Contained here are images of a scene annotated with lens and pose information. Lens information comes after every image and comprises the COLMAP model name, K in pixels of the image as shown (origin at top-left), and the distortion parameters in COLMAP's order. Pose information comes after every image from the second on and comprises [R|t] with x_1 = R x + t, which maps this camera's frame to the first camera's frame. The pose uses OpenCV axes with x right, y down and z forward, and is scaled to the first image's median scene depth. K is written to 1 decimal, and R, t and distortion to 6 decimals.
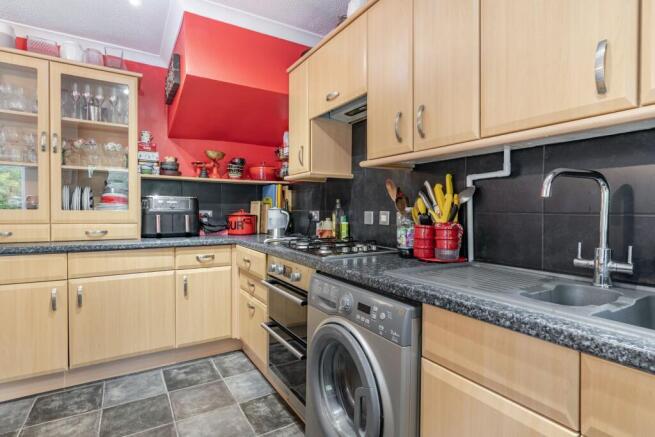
lens RADIAL K [[332.4, 0, 327.5], [0, 332.4, 218.5], [0, 0, 1]] dist [0.000594, 0.000009]
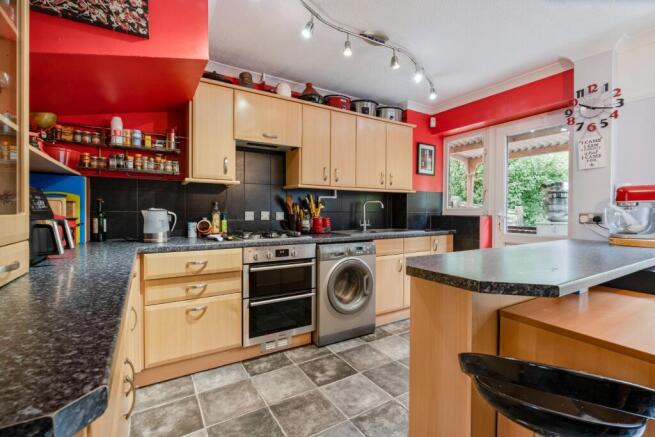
lens RADIAL K [[294.0, 0, 324.9], [0, 294.0, 214.7], [0, 0, 1]] dist [0.000134, 0.000278]
pose [[0.010031, -0.023083, 0.999683, -1.306188], [0.019447, 0.999549, 0.022885, -0.035011], [-0.999761, 0.019211, 0.010475, 0.726433]]
